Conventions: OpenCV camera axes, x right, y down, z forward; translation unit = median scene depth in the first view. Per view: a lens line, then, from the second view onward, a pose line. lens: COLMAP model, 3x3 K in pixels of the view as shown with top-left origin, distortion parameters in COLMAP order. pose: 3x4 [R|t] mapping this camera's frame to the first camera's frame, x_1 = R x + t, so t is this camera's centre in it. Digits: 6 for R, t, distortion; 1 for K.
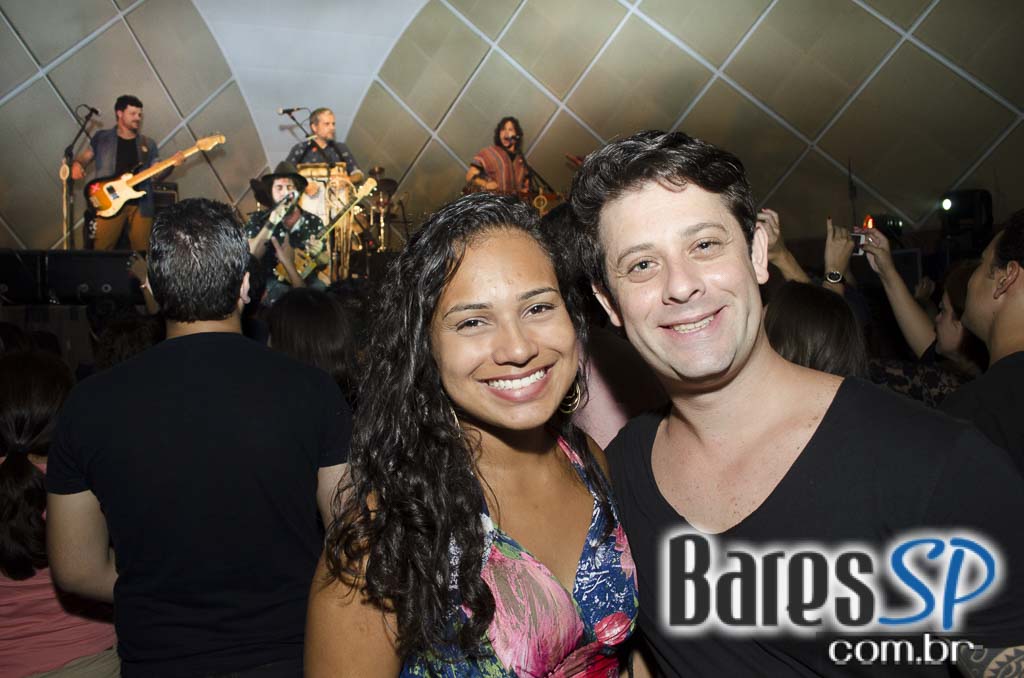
lens RADIAL K [[1004.1, 0, 512.0], [0, 1004.1, 339.0], [0, 0, 1]] dist [-0.009419, 0.007133]
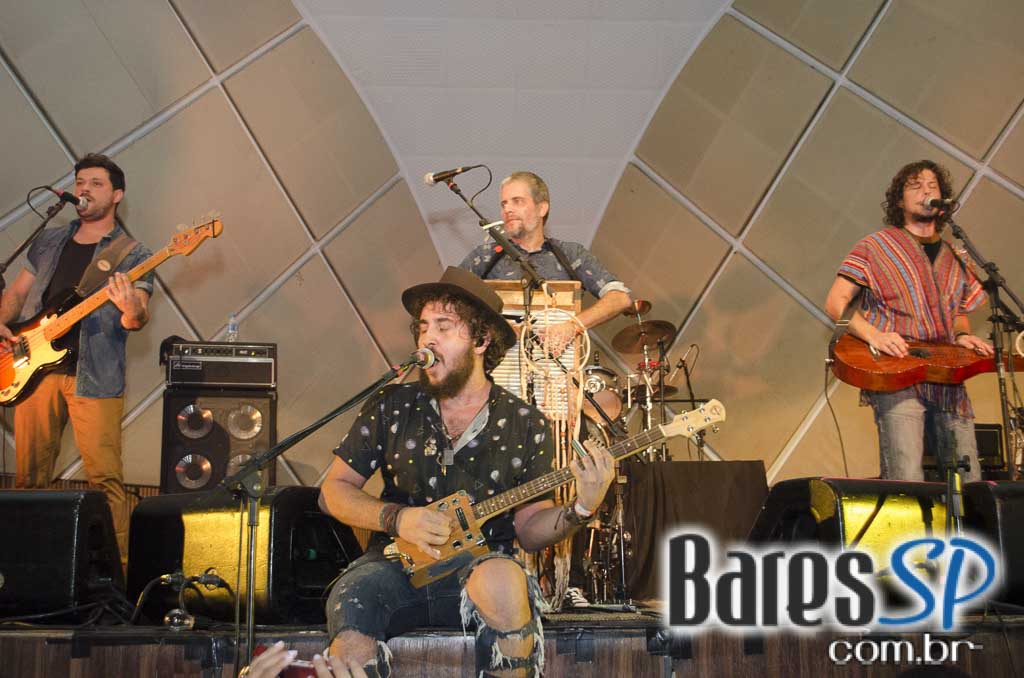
lens RADIAL K [[1125.5, 0, 512.0], [0, 1125.5, 339.0], [0, 0, 1]] dist [-0.073607, -0.000051]
pose [[0.968985, -0.046180, -0.242767, -0.053623], [0.004963, 0.985822, -0.167719, -0.049547], [0.247070, 0.161312, 0.955476, 0.405994]]
